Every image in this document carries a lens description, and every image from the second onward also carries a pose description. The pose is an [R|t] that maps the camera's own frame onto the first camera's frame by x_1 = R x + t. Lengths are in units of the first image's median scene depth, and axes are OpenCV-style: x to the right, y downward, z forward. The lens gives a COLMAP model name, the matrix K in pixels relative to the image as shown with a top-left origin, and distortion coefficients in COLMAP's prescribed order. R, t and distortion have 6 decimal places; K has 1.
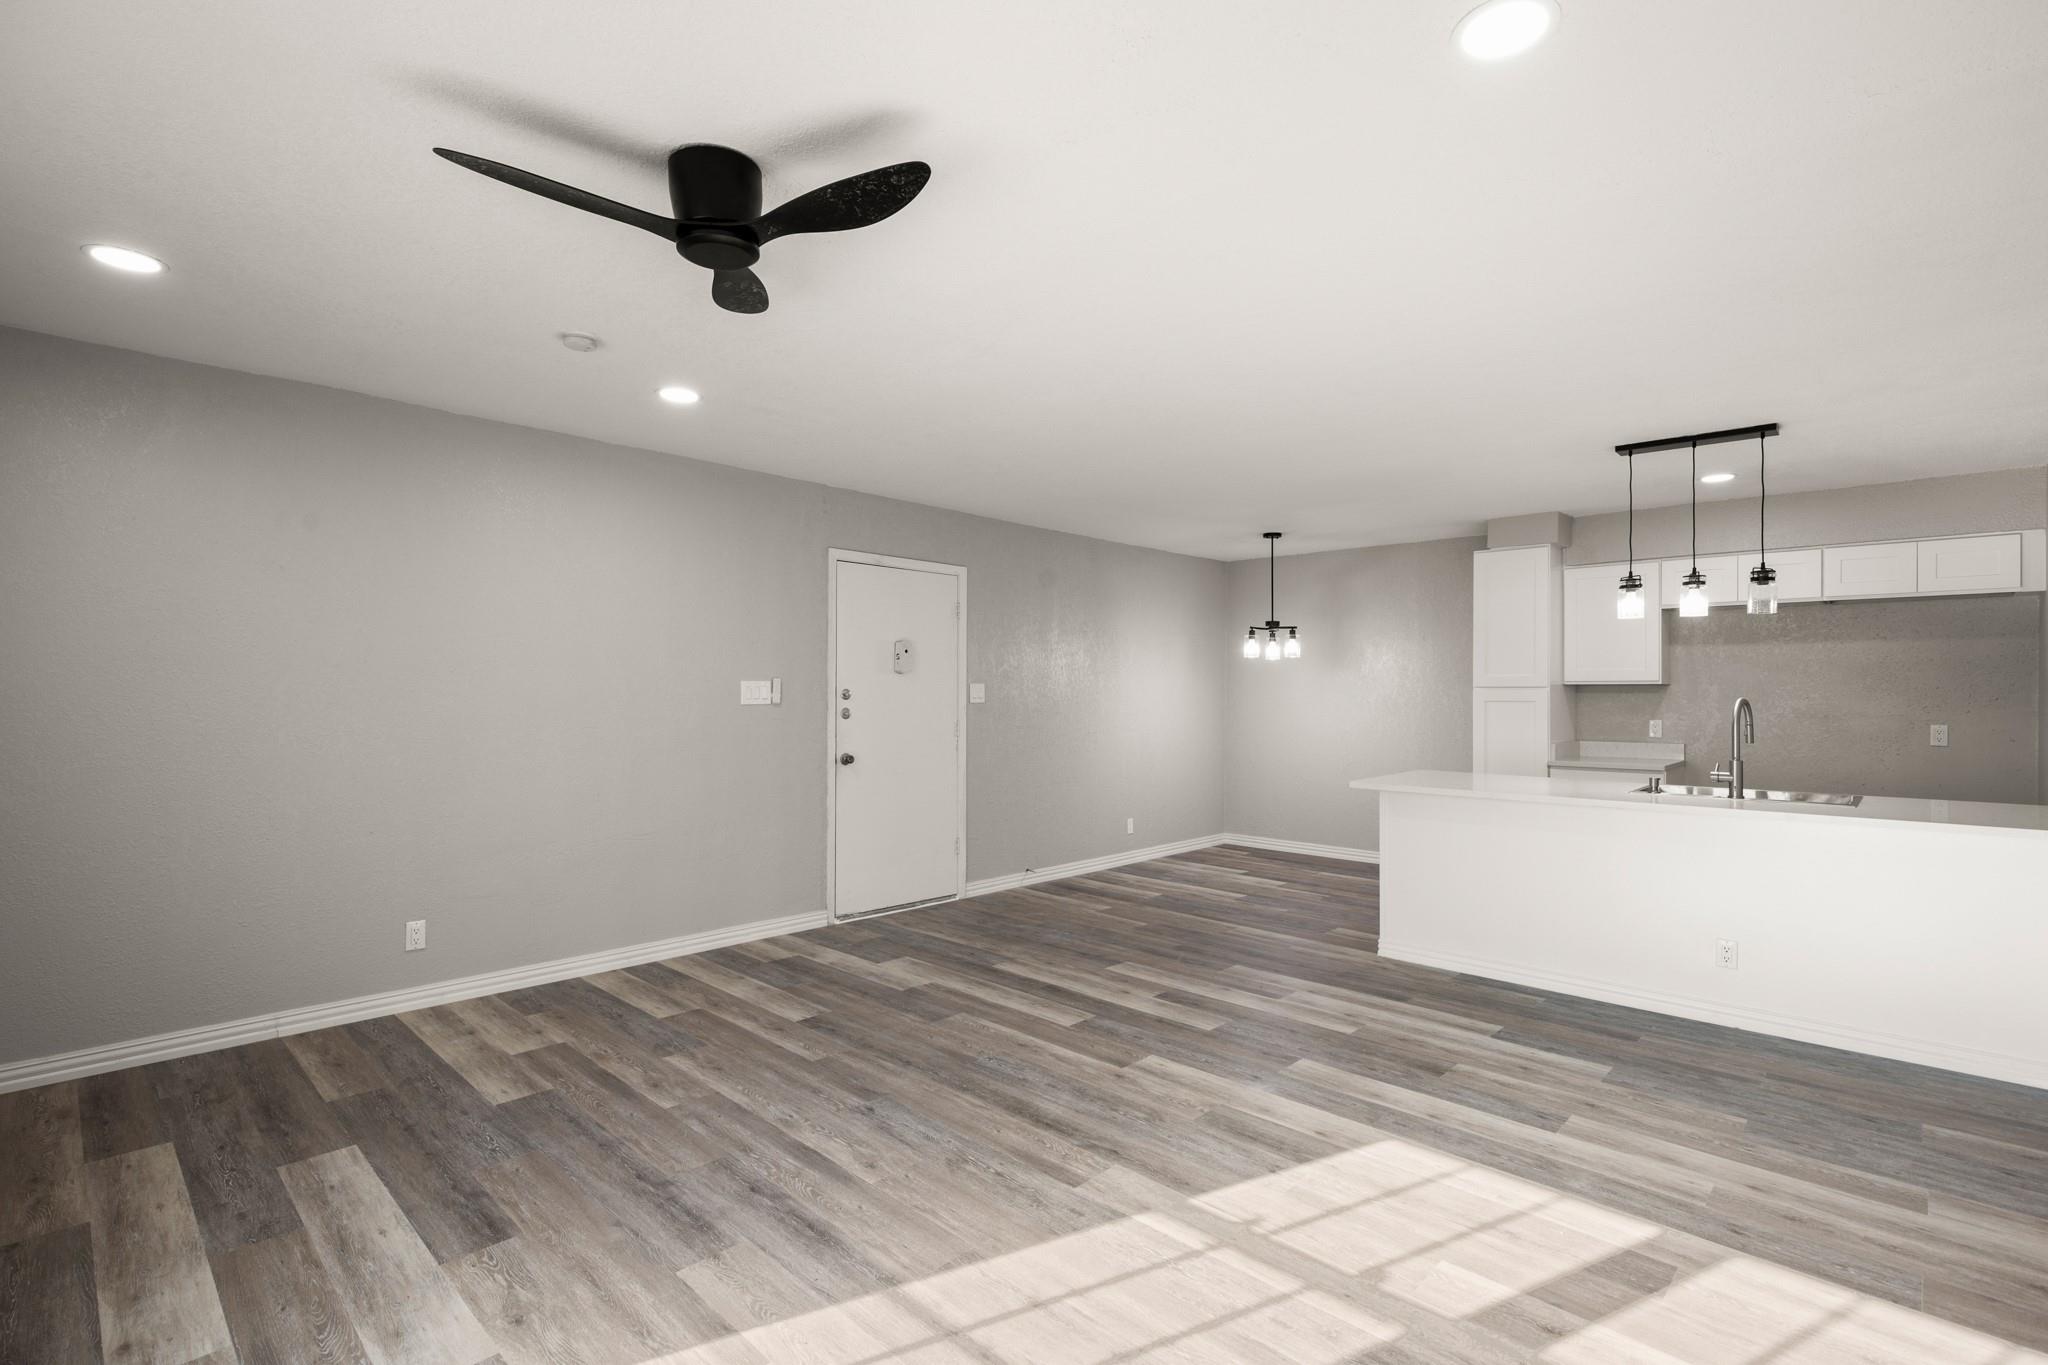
lens RADIAL K [[937.7, 0, 1042.5], [0, 937.7, 689.8], [0, 0, 1]] dist [0.002319, 0.000125]
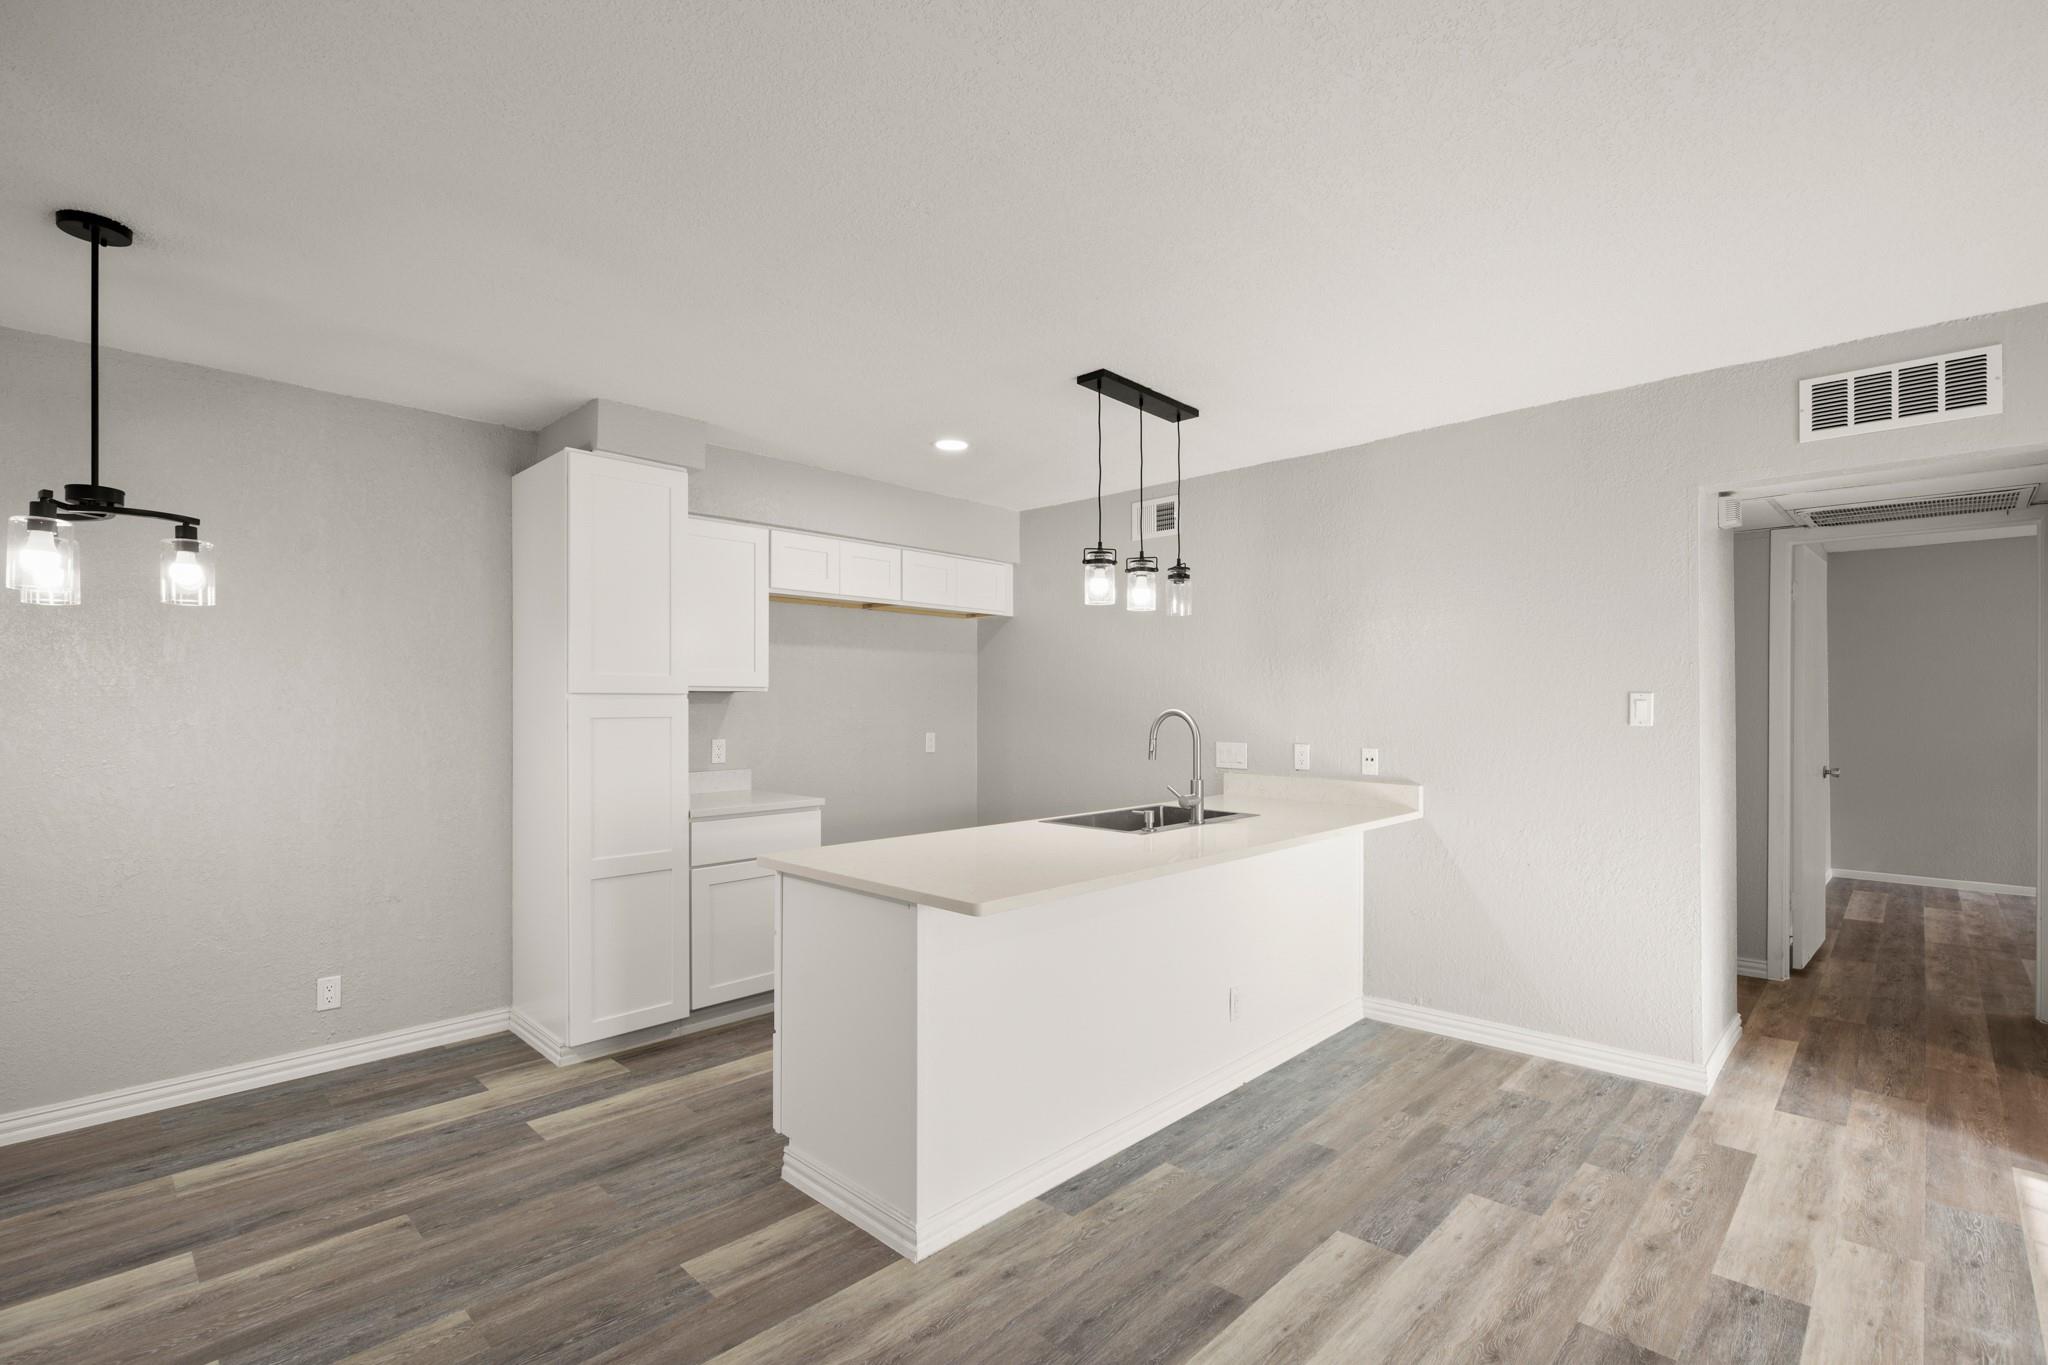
lens RADIAL K [[937.7, 0, 1019.2], [0, 937.7, 699.5], [0, 0, 1]] dist [0.002319, 0.000125]
pose [[0.017294, 0.003119, 0.999846, -0.141836], [-0.000982, 0.999995, -0.003102, 0.003552], [-0.999850, -0.000928, 0.017296, 1.177254]]
